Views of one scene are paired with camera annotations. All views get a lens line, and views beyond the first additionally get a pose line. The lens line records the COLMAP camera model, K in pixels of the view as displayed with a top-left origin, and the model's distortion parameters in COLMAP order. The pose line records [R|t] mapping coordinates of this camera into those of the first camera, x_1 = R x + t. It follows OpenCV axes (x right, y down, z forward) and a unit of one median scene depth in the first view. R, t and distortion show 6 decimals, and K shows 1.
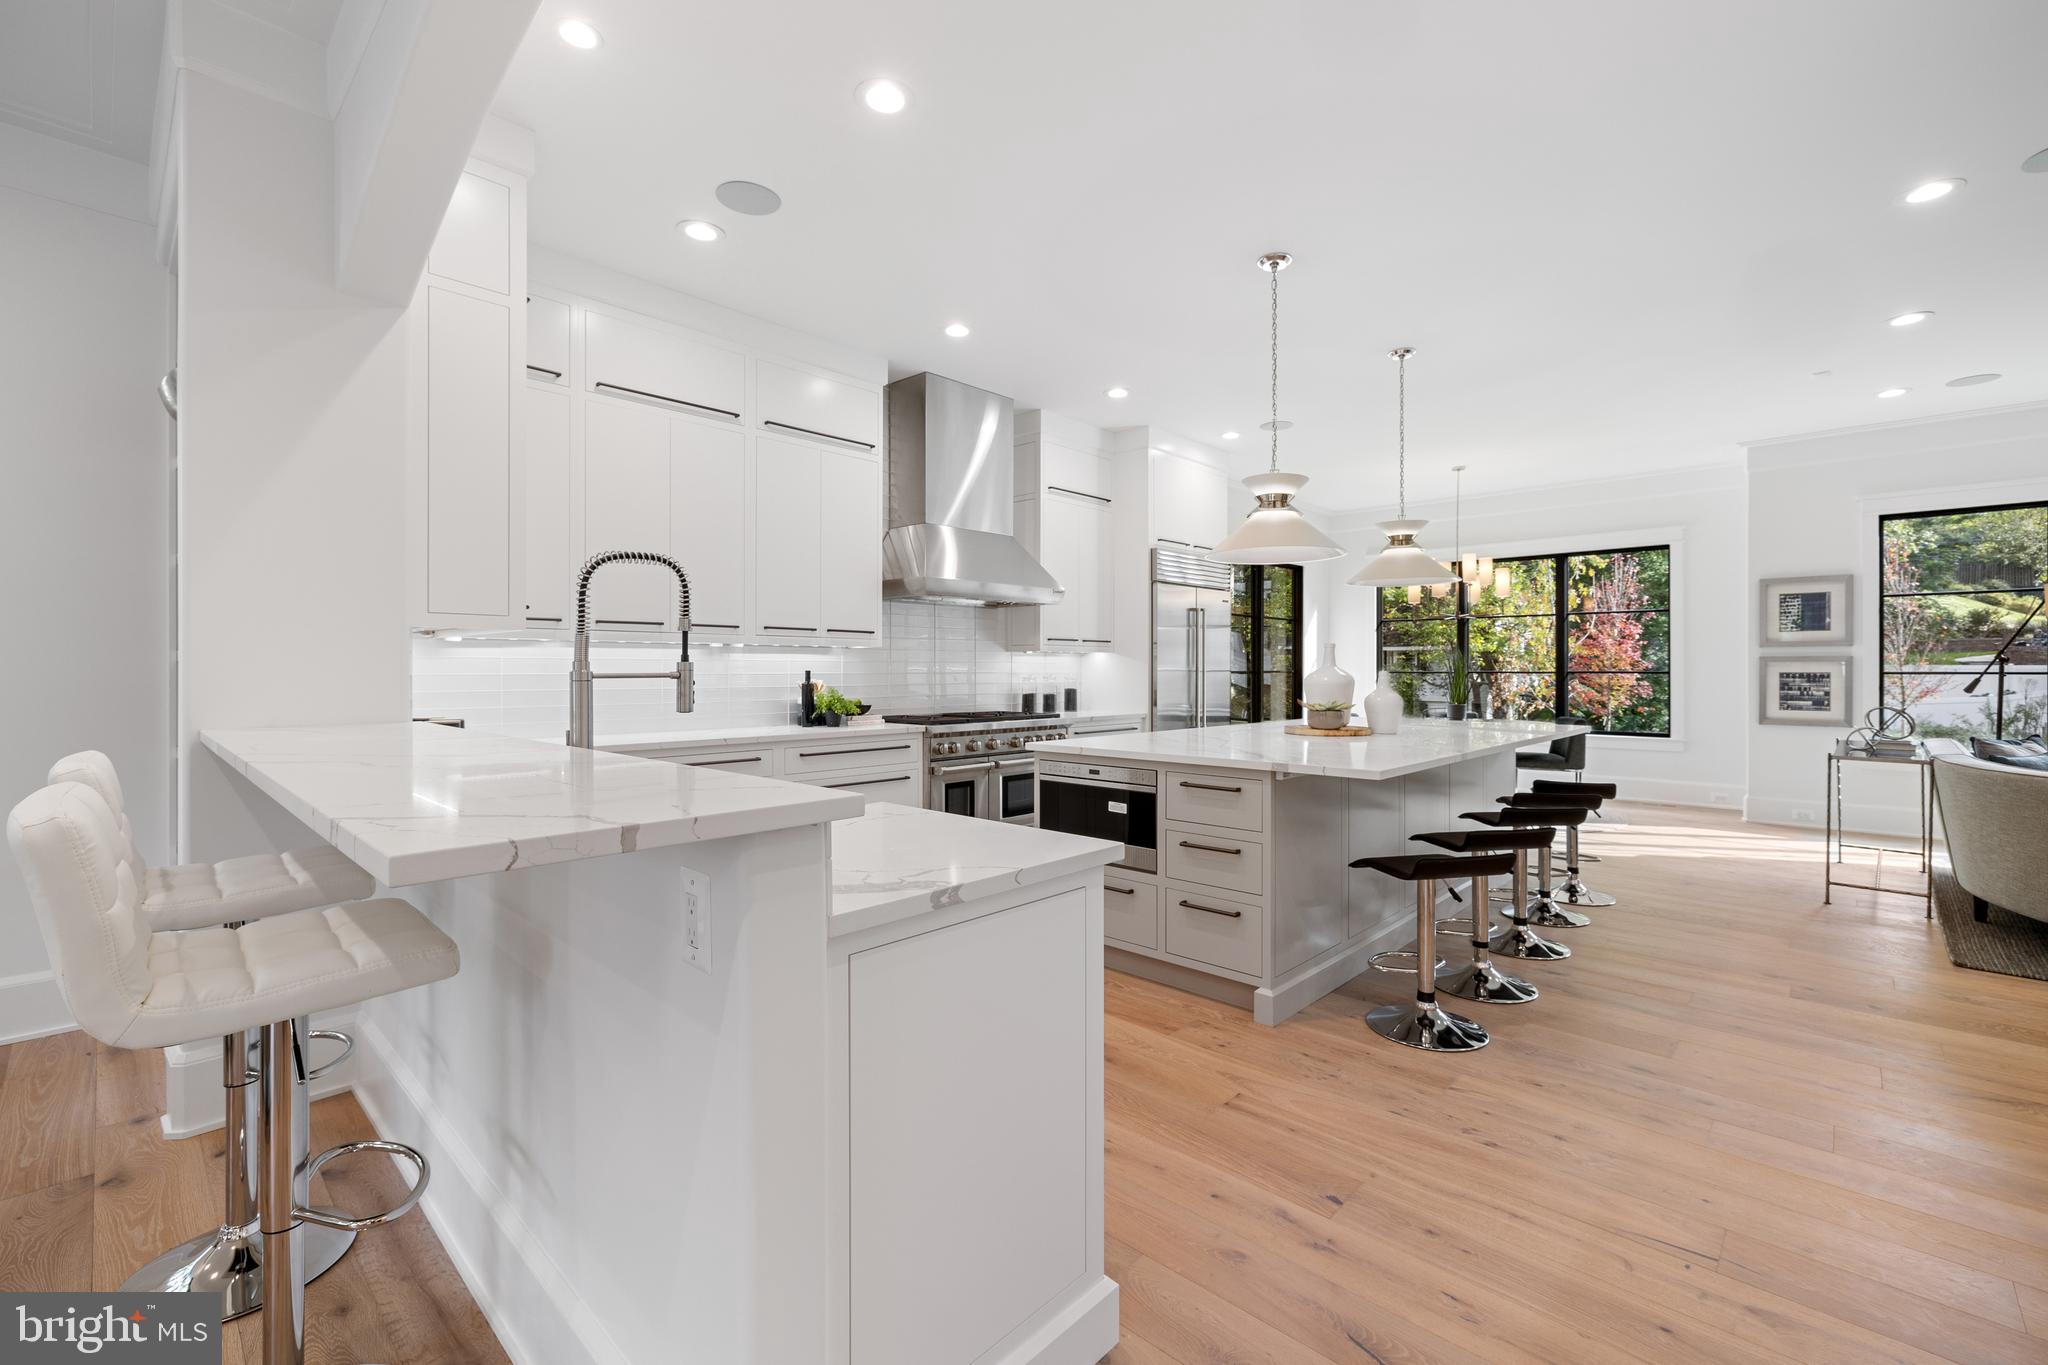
lens RADIAL K [[873.2, 0, 1020.7], [0, 873.2, 672.3], [0, 0, 1]] dist [-0.001805, 0.000666]
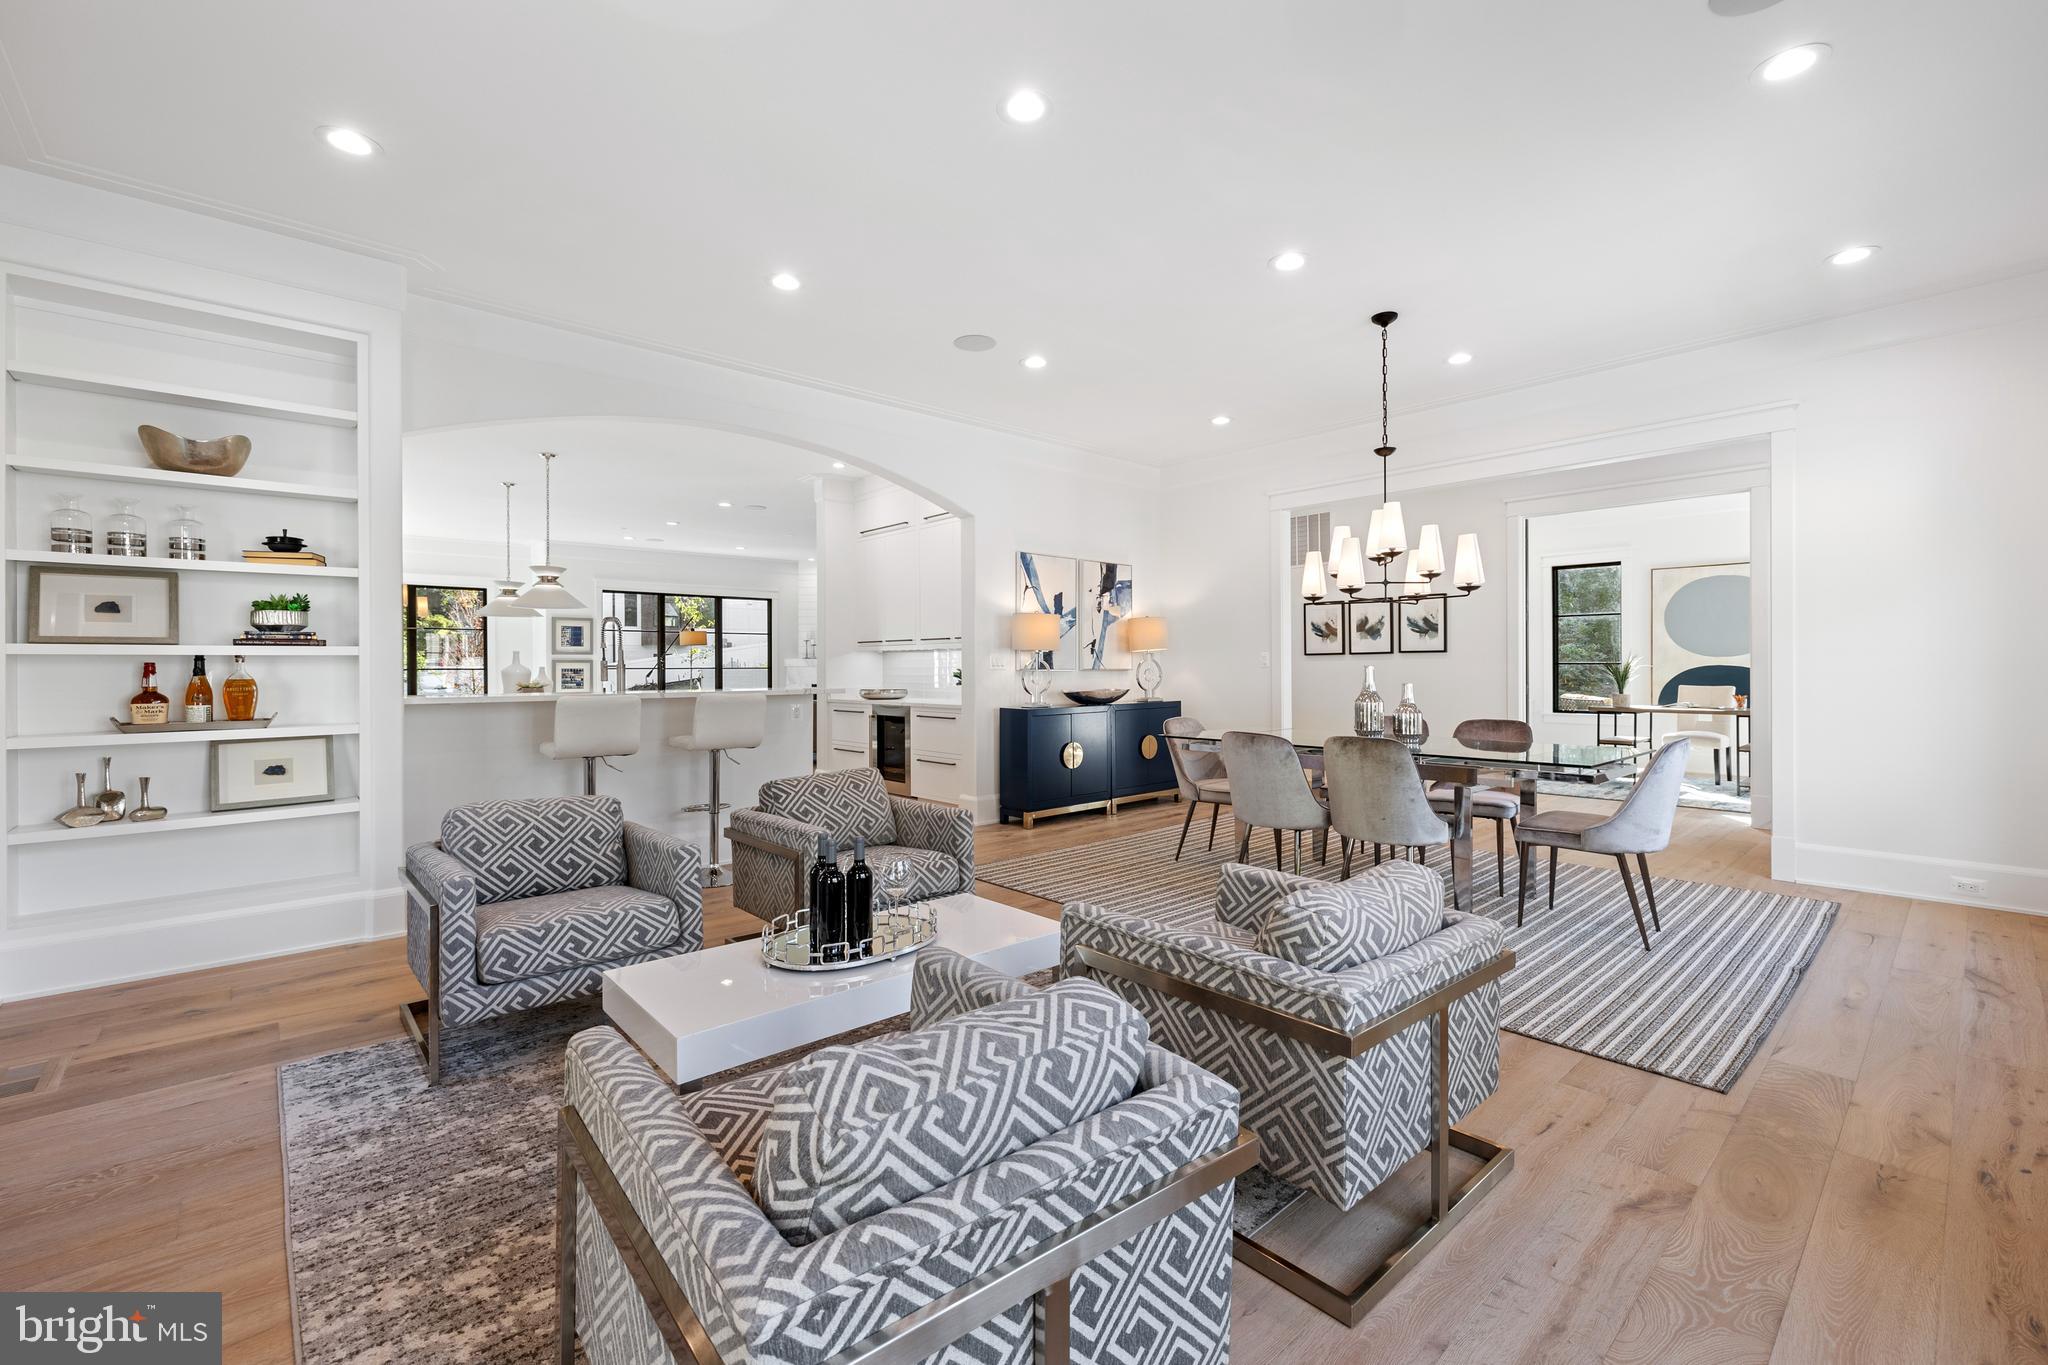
lens RADIAL K [[873.2, 0, 1027.4], [0, 873.2, 668.5], [0, 0, 1]] dist [-0.001805, 0.000666]
pose [[0.082692, -0.001648, 0.996574, -1.296919], [0.007937, 0.999968, 0.000995, 0.008537], [-0.996544, 0.007828, 0.082702, -0.186551]]
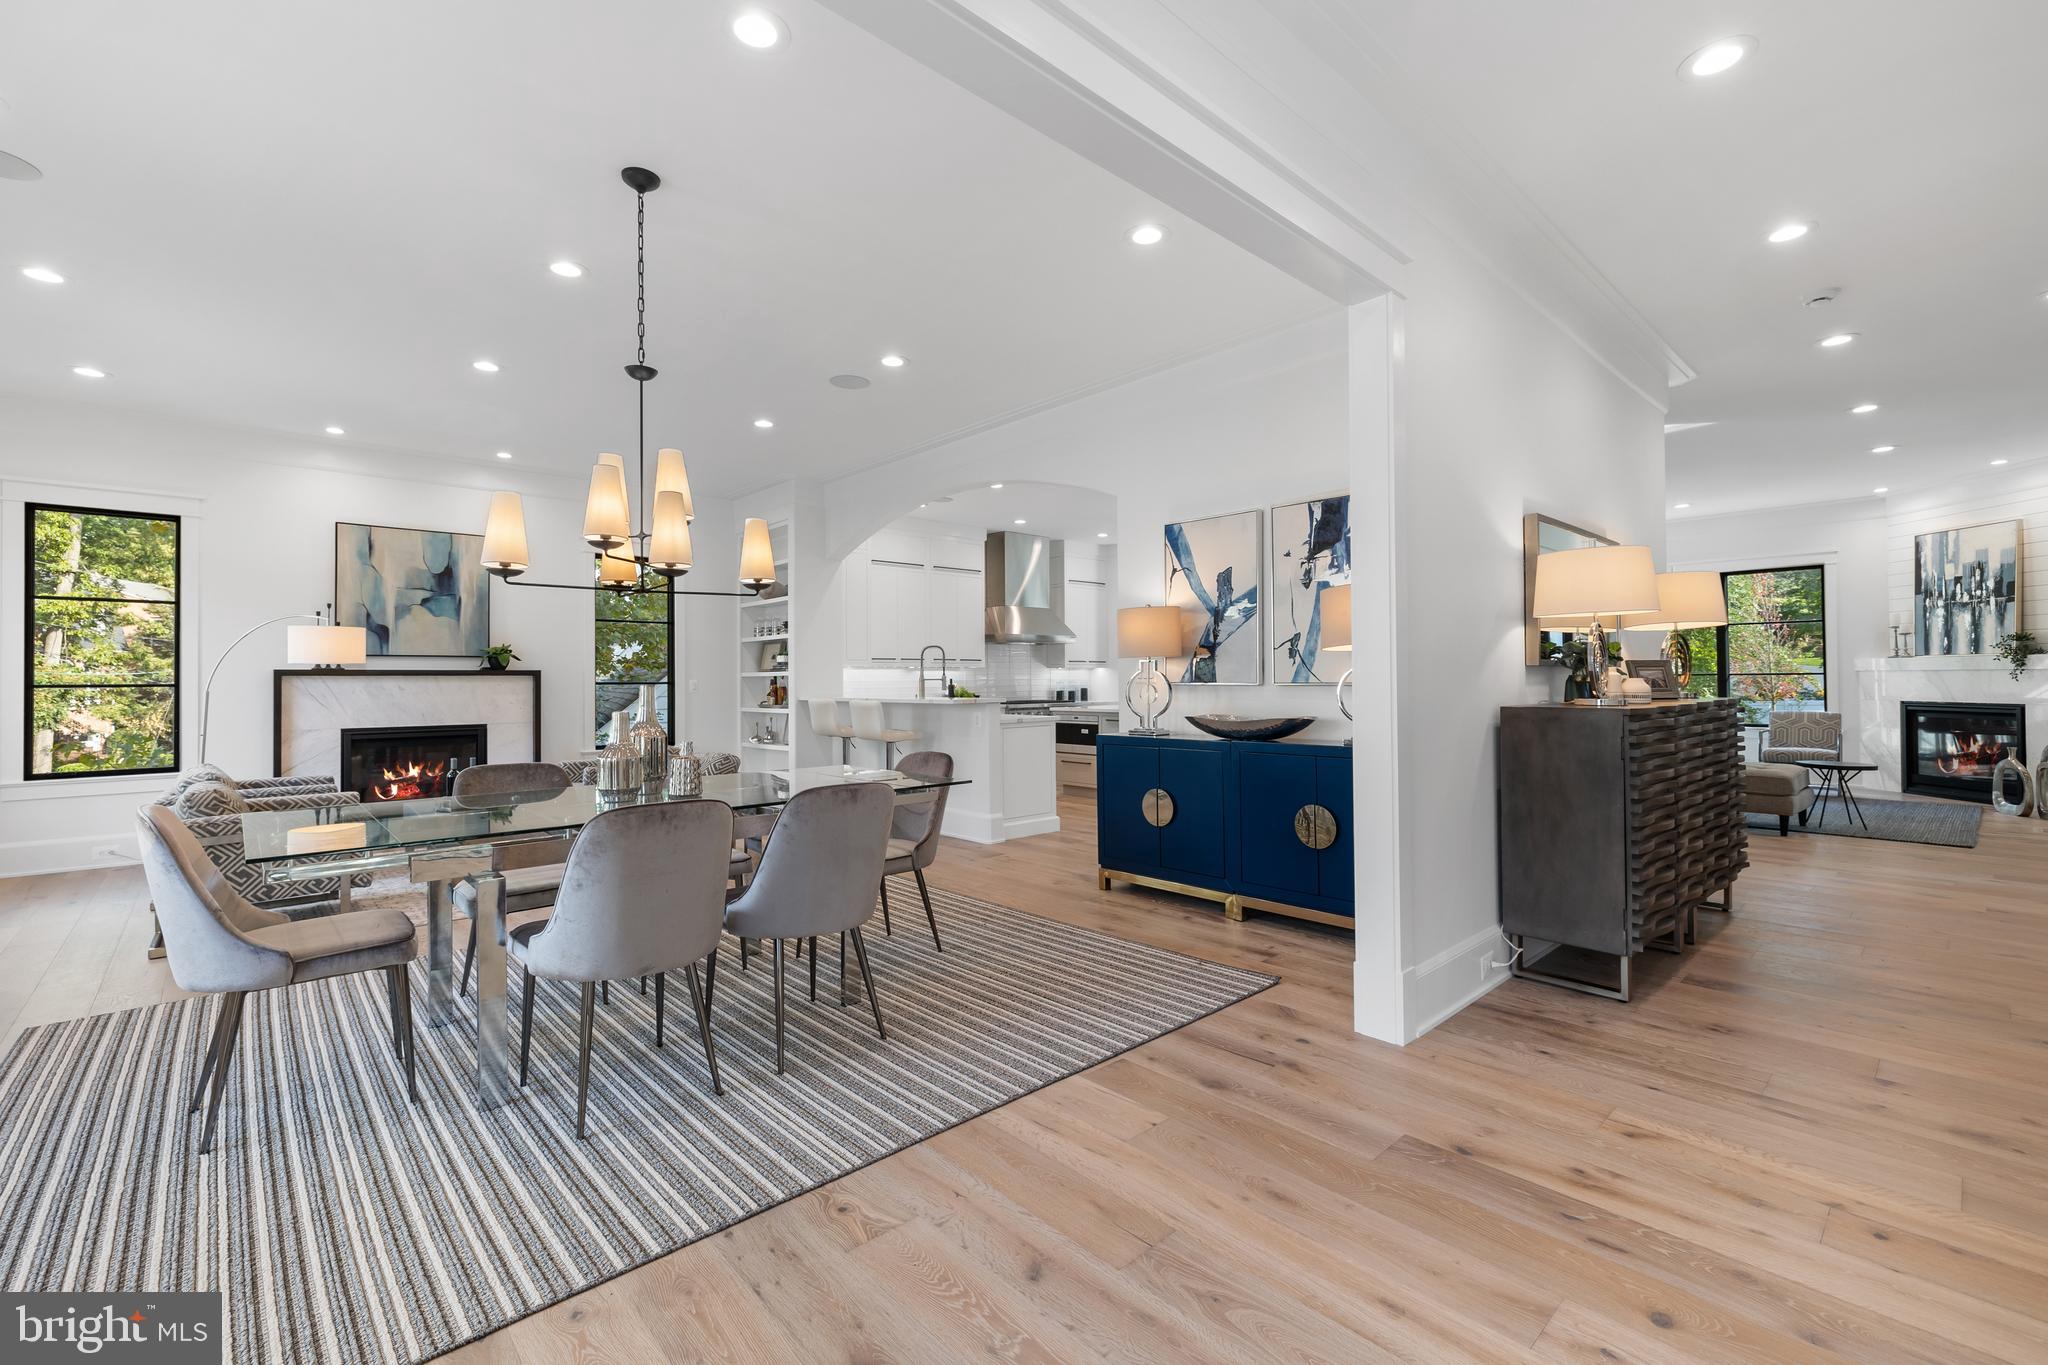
lens RADIAL K [[873.2, 0, 1011.6], [0, 873.2, 673.2], [0, 0, 1]] dist [-0.001805, 0.000666]
pose [[0.996591, -0.008712, -0.082039, 0.081294], [0.007822, 0.999907, -0.011162, 0.009735], [0.082129, 0.010482, 0.996567, -1.166614]]
